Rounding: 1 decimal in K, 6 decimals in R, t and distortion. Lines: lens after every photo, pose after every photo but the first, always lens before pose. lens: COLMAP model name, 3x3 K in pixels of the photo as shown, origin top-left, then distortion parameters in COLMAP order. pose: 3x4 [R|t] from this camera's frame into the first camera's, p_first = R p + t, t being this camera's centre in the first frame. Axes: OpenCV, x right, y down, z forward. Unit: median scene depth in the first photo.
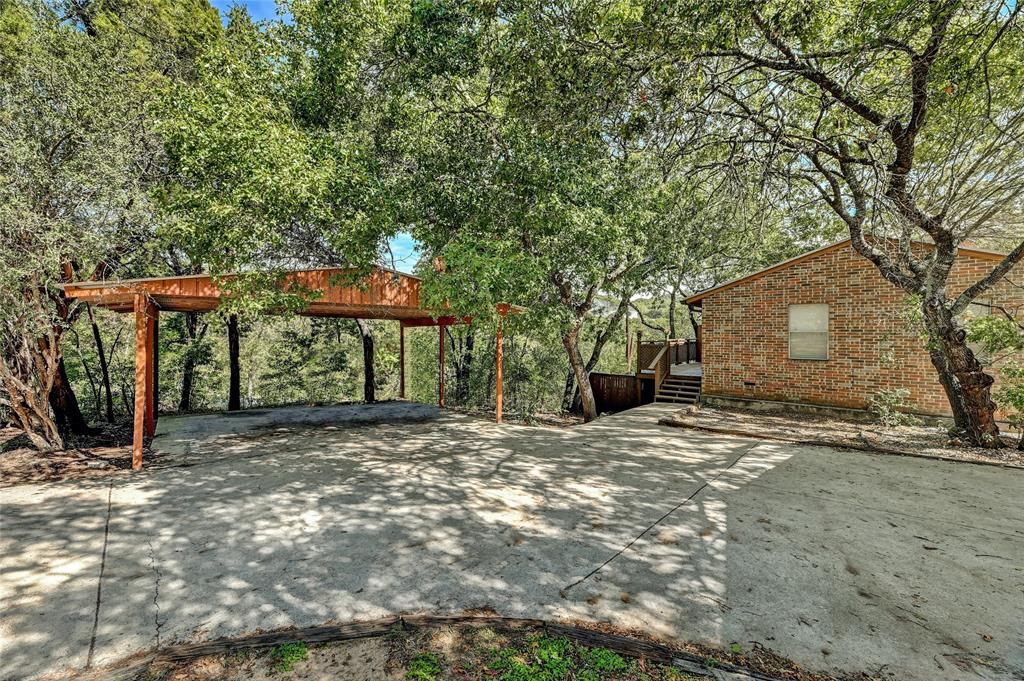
lens RADIAL K [[417.0, 0, 510.2], [0, 417.0, 335.5], [0, 0, 1]] dist [0.009474, 0.000029]
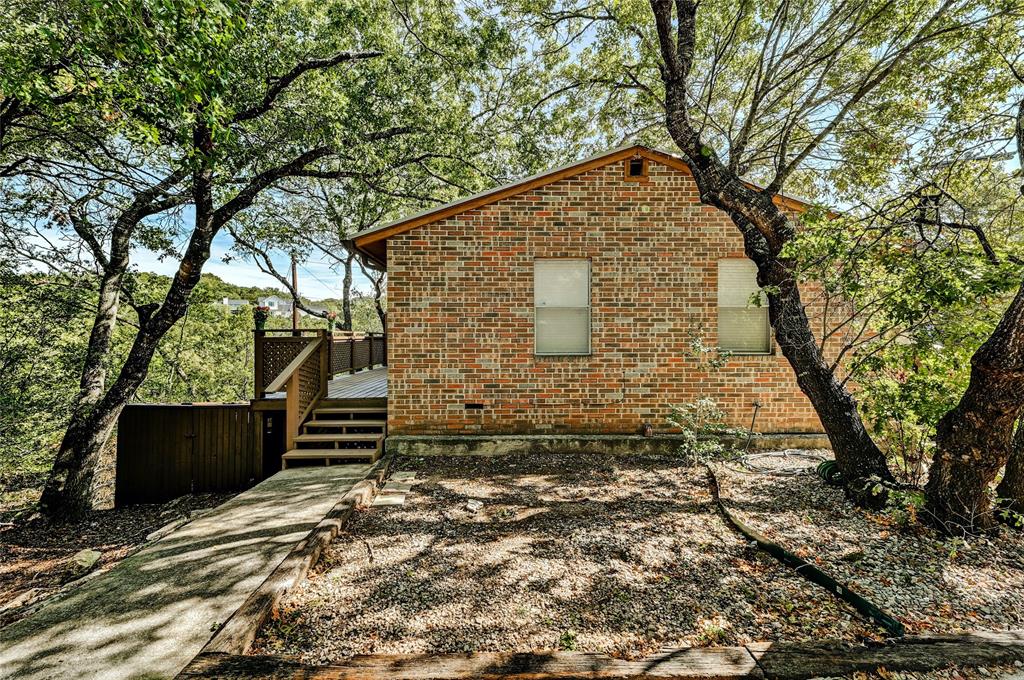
lens RADIAL K [[417.0, 0, 511.0], [0, 417.0, 336.2], [0, 0, 1]] dist [0.009474, 0.000029]
pose [[0.761185, -0.004466, 0.648519, 0.257604], [0.009199, 0.999950, -0.003912, 0.029121], [-0.648469, 0.008943, 0.761188, 0.547839]]
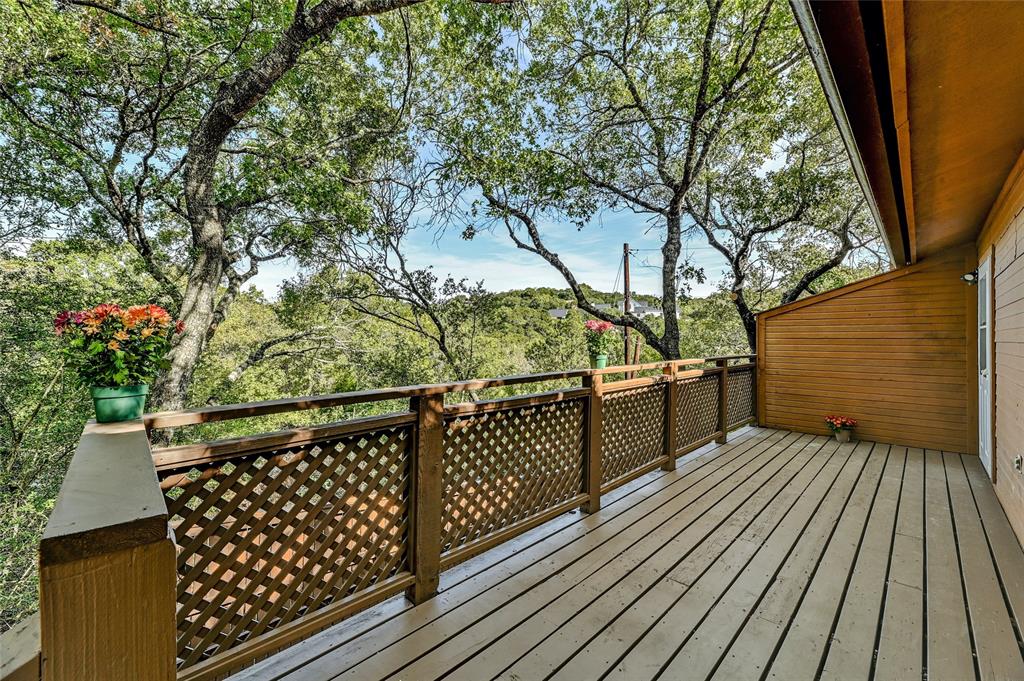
lens RADIAL K [[417.0, 0, 513.5], [0, 417.0, 339.4], [0, 0, 1]] dist [0.009474, 0.000029]
pose [[0.995657, -0.002828, -0.093055, 0.477186], [0.002739, 0.999996, -0.001077, -0.005273], [0.093058, 0.000818, 0.995660, 1.075470]]
